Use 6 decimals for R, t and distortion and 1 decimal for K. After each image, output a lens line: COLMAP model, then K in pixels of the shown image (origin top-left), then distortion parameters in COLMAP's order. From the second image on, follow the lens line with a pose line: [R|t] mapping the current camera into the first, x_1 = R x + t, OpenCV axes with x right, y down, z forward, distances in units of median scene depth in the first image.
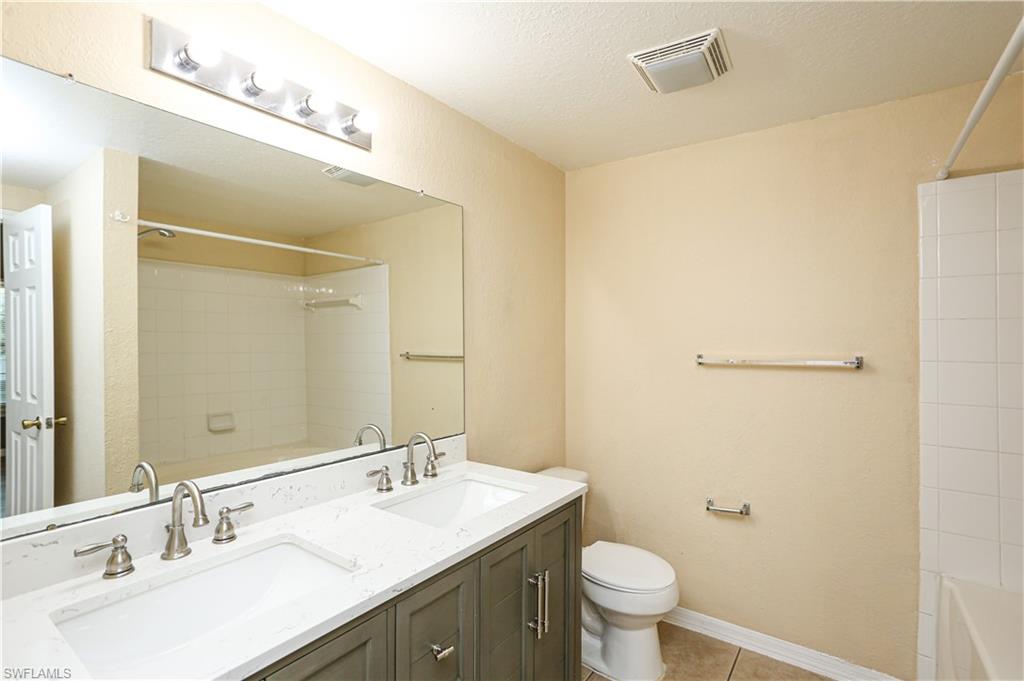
lens RADIAL K [[499.5, 0, 518.5], [0, 499.5, 334.3], [0, 0, 1]] dist [-0.052137, 0.030574]
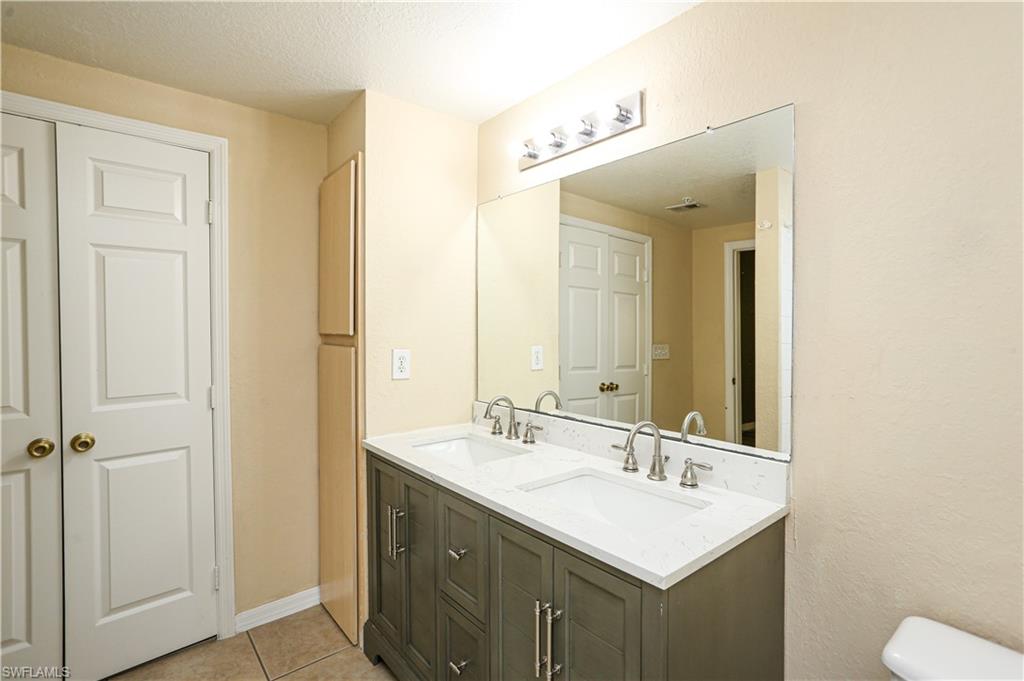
lens RADIAL K [[486.4, 0, 515.0], [0, 486.4, 333.3], [0, 0, 1]] dist [-0.051206, 0.027912]
pose [[-0.211694, 0.041679, -0.976447, 0.769257], [0.010142, 0.999130, 0.040448, -0.009393], [0.977283, -0.001341, -0.211932, 1.015673]]
